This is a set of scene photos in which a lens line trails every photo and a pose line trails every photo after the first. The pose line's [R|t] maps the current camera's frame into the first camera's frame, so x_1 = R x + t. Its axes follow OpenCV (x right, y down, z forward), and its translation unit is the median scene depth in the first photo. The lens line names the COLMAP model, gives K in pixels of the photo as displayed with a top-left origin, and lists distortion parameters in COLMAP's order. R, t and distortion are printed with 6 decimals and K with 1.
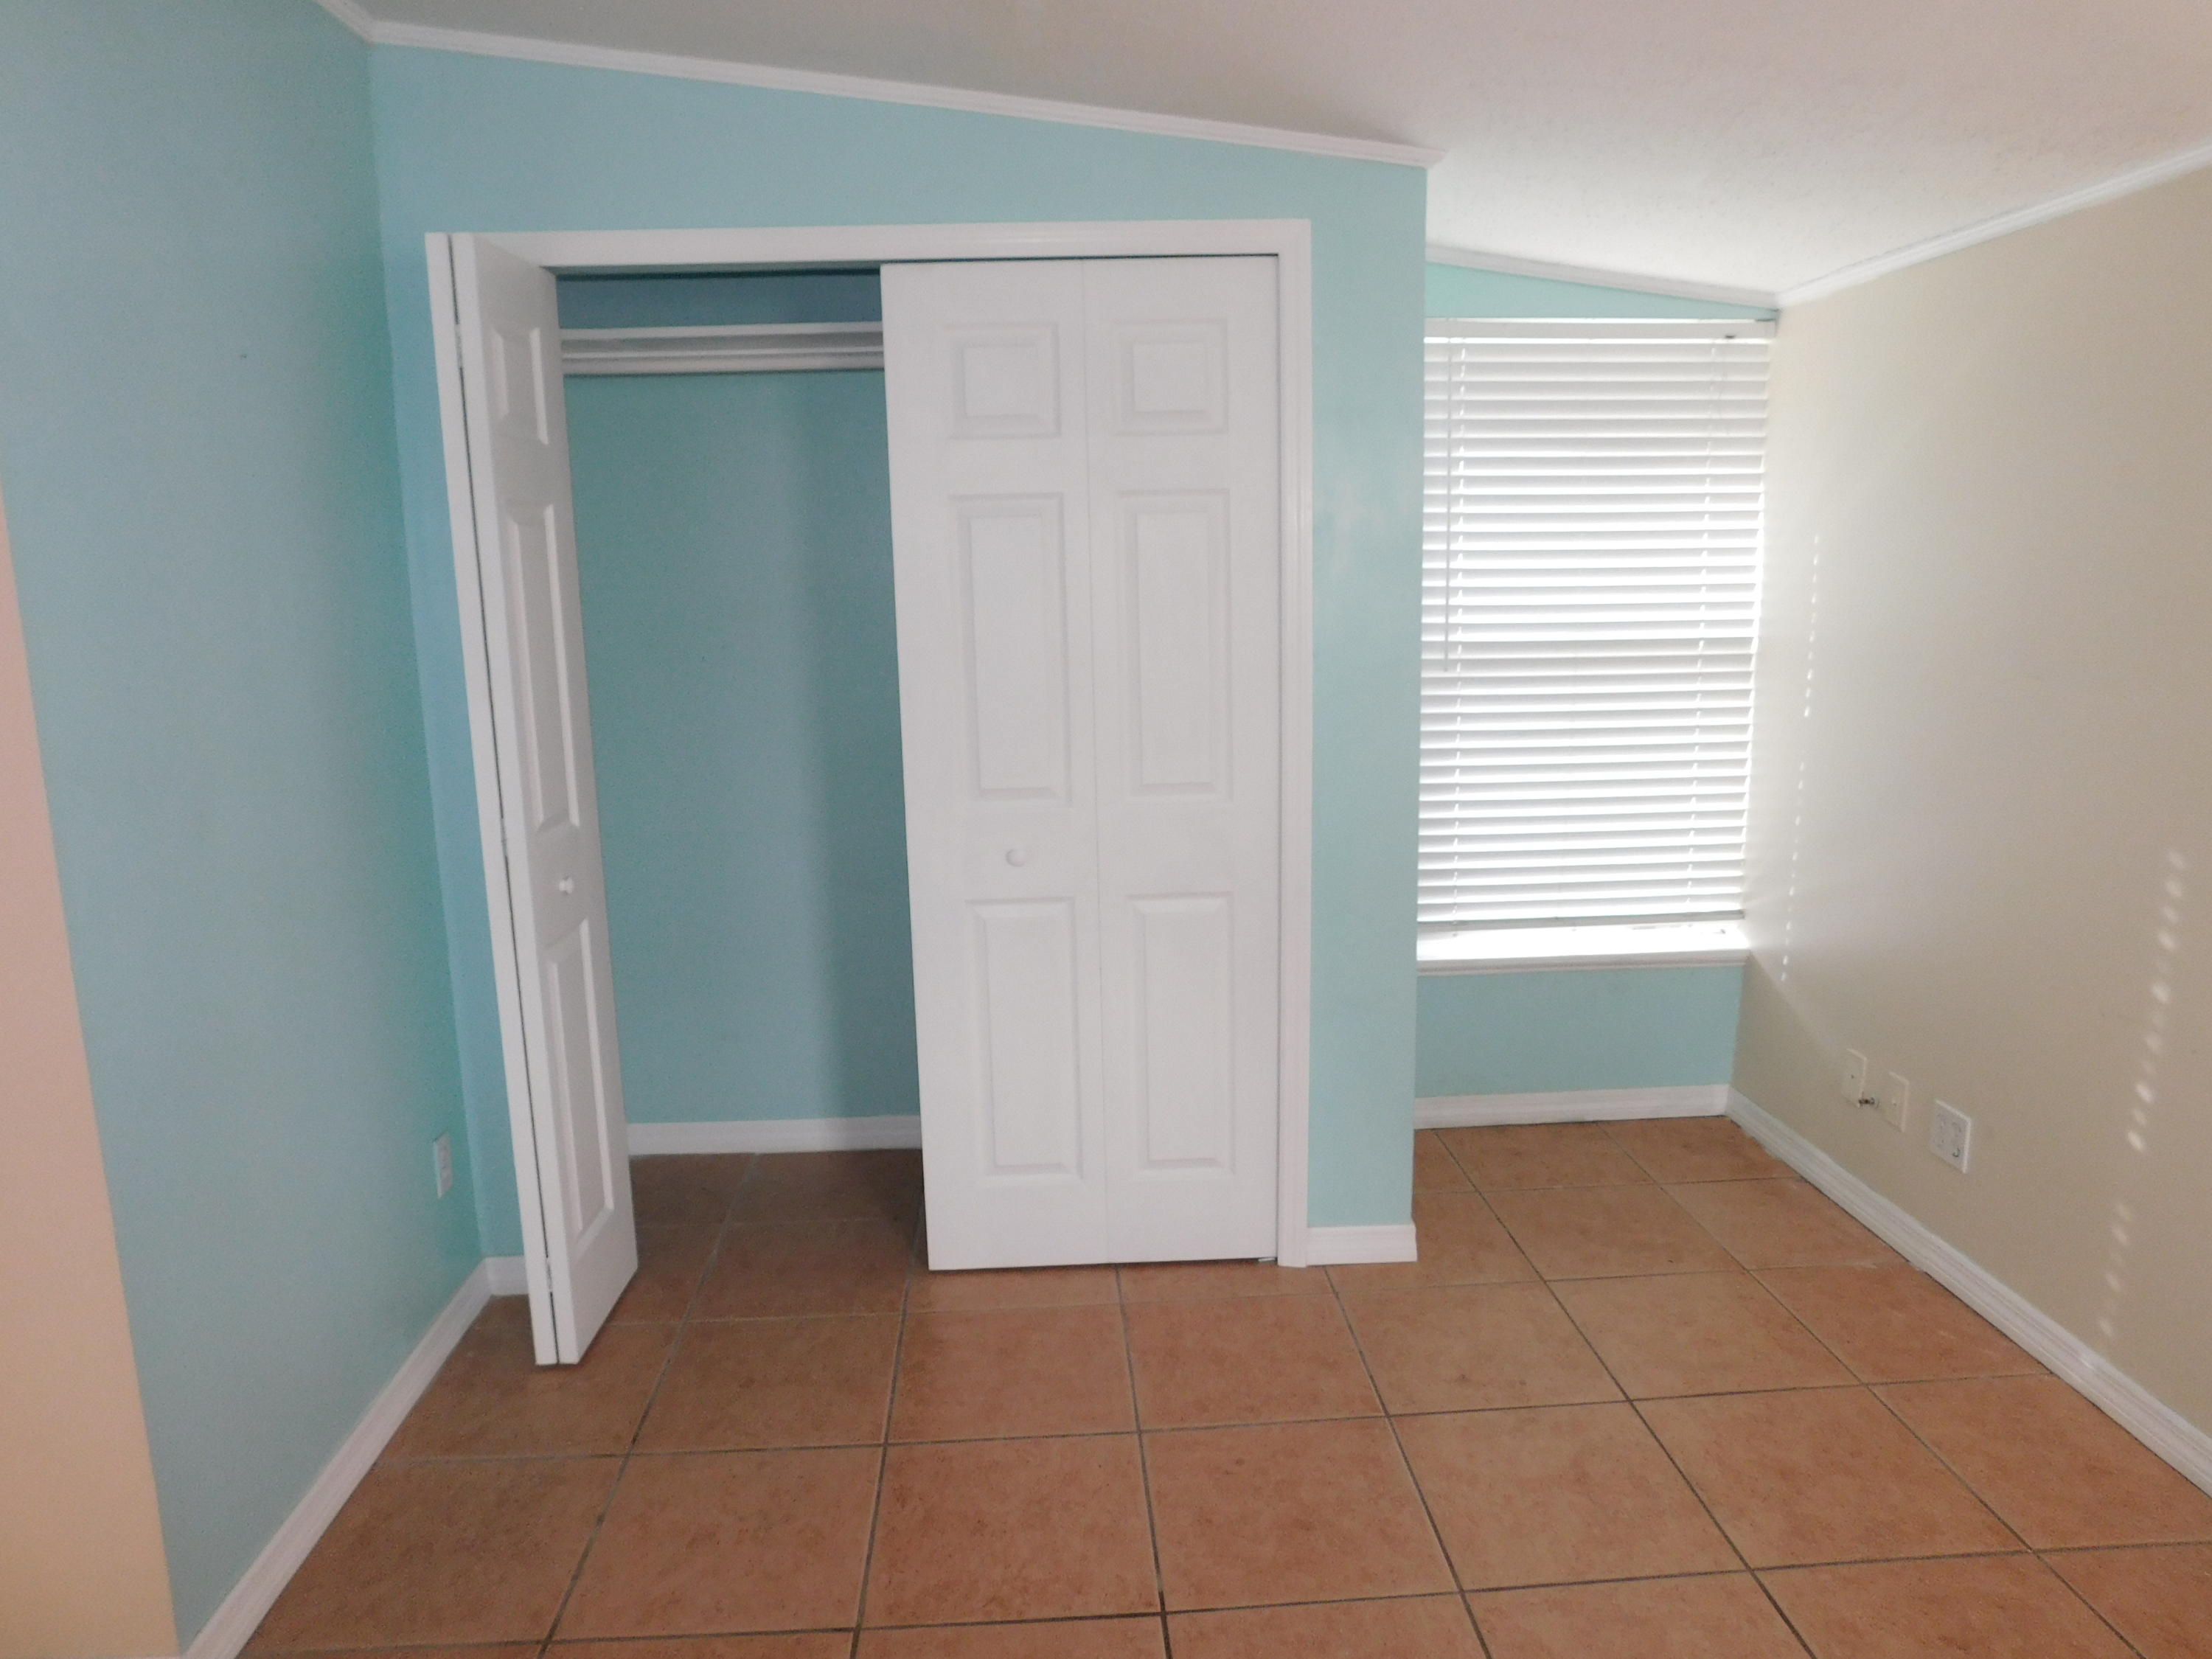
lens RADIAL K [[1454.2, 0, 1102.0], [0, 1454.2, 829.2], [0, 0, 1]] dist [-0.072994, 0.054938]
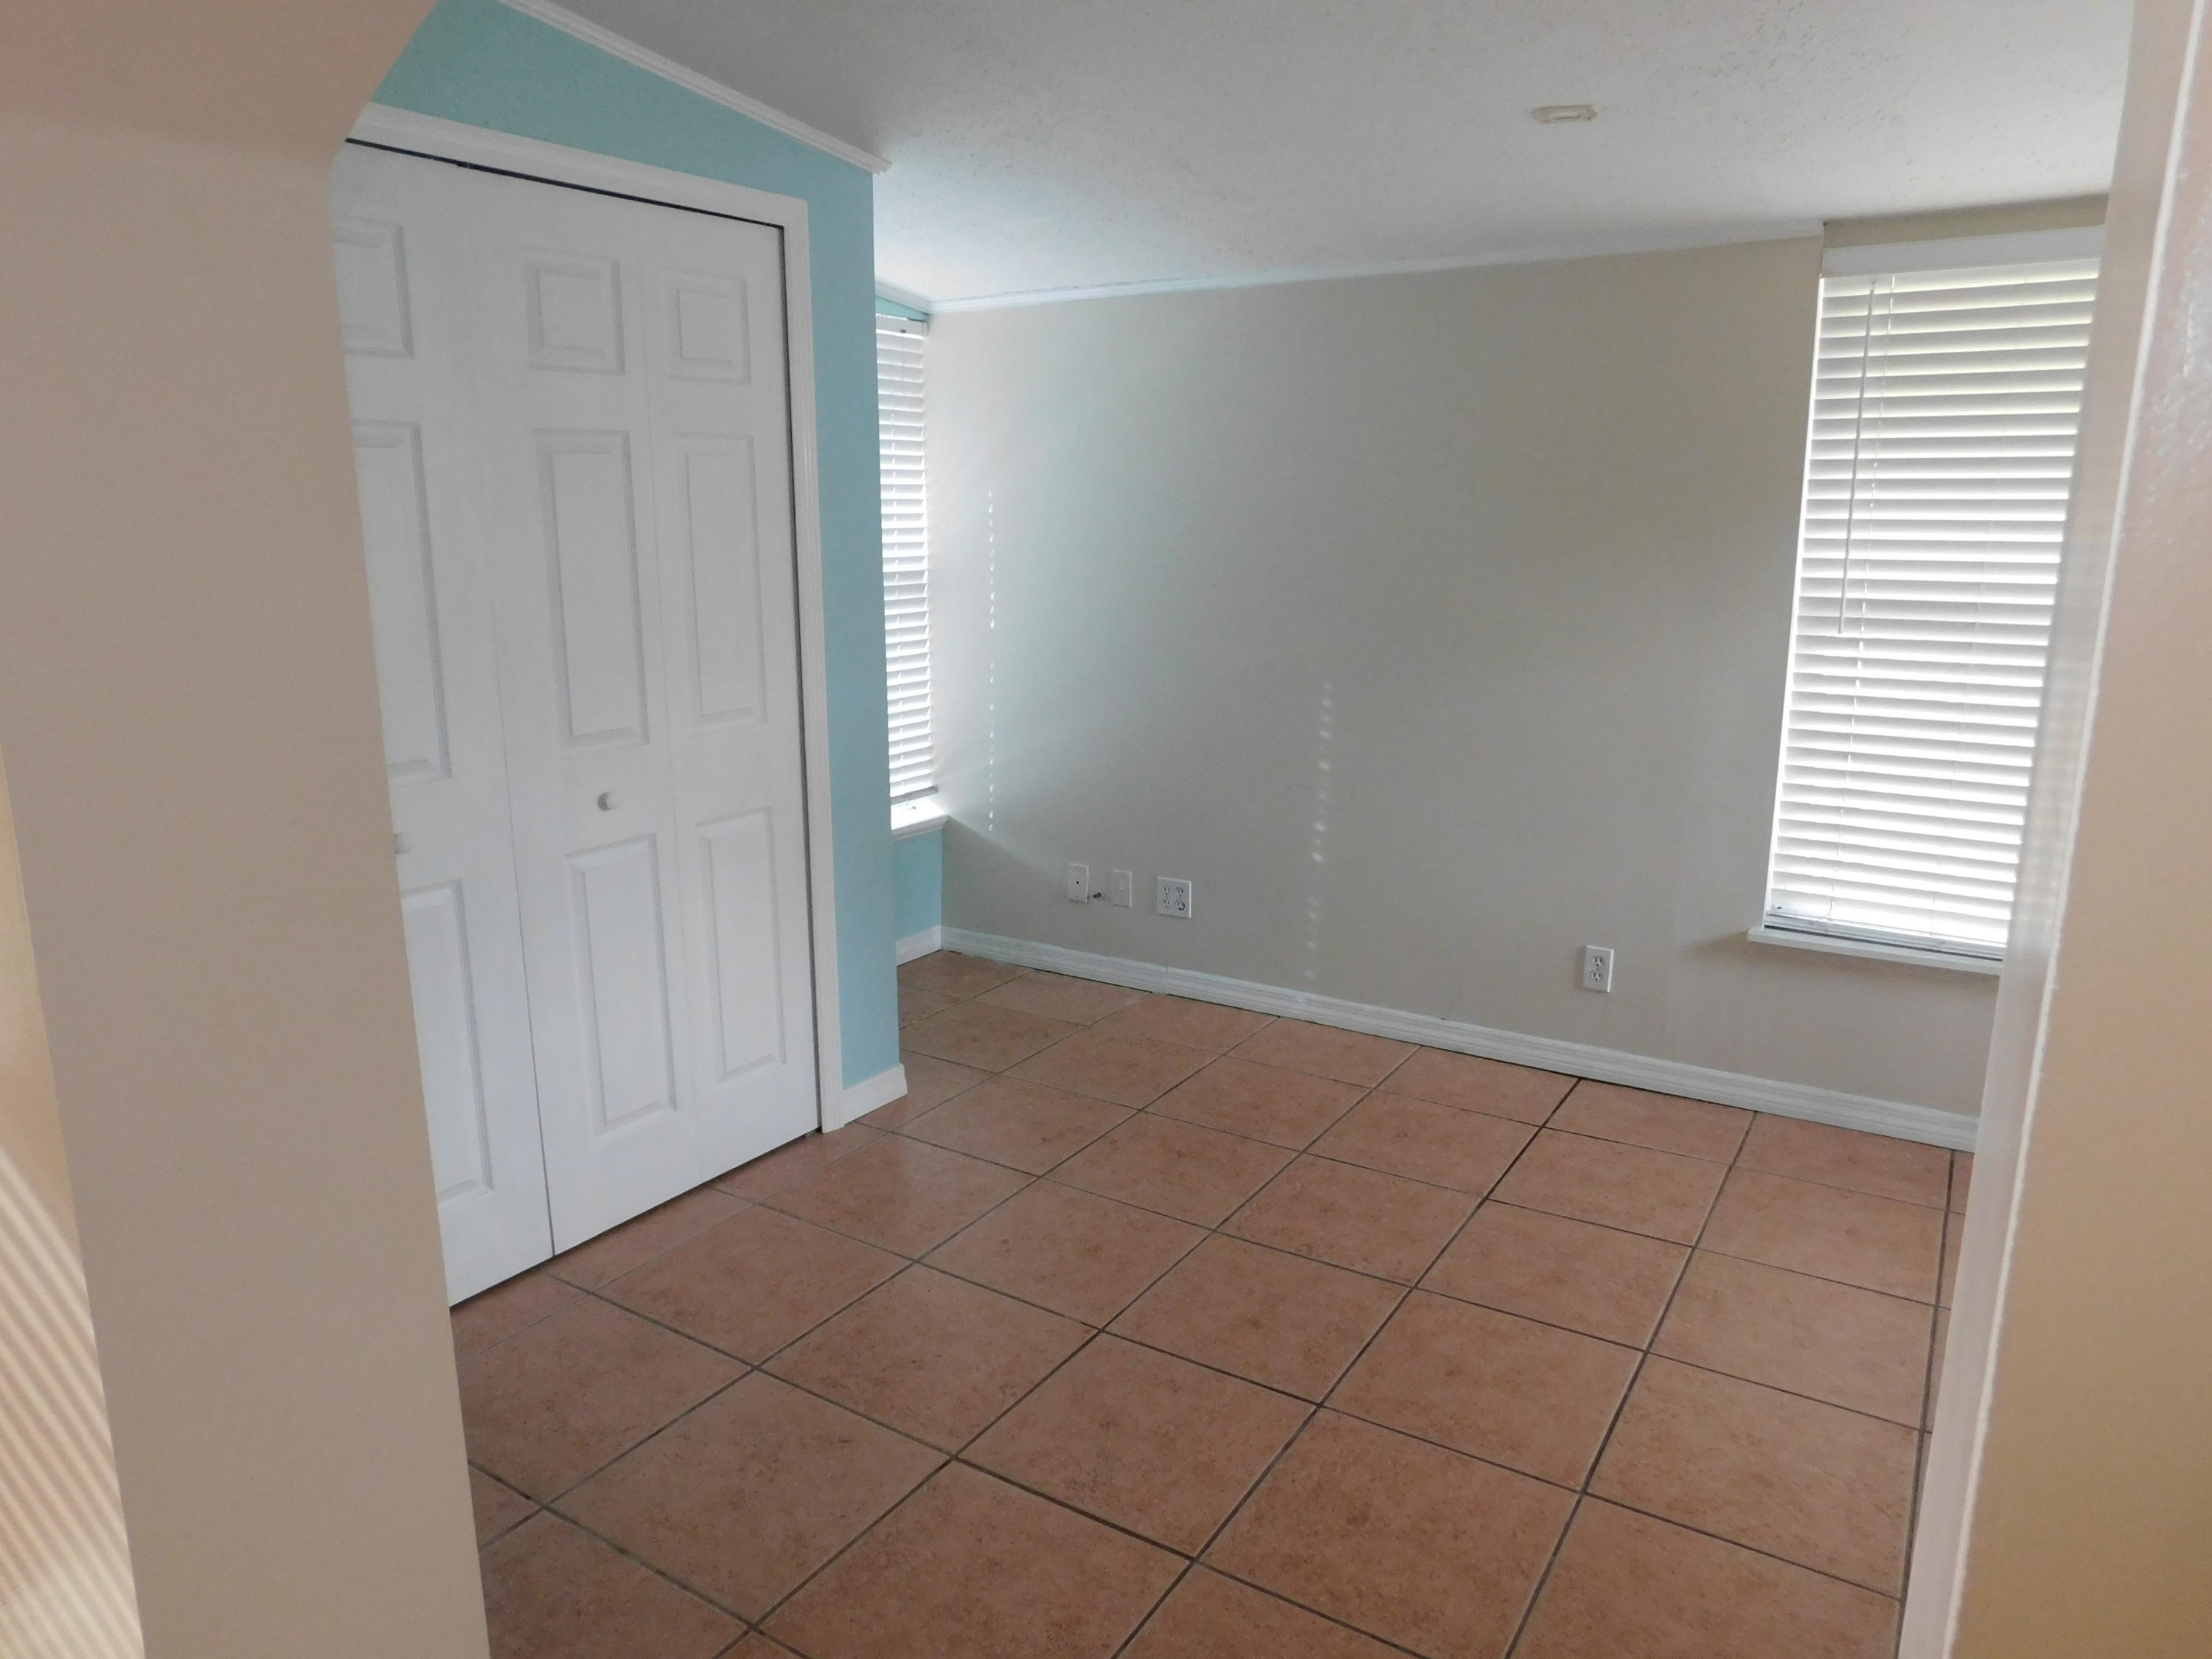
lens RADIAL K [[1454.2, 0, 1115.7], [0, 1454.2, 827.4], [0, 0, 1]] dist [-0.072994, 0.054938]
pose [[0.578692, -0.156558, 0.800378, -0.615227], [0.138410, 0.986018, 0.092797, -0.005678], [-0.803715, 0.057080, 0.592270, 0.138585]]
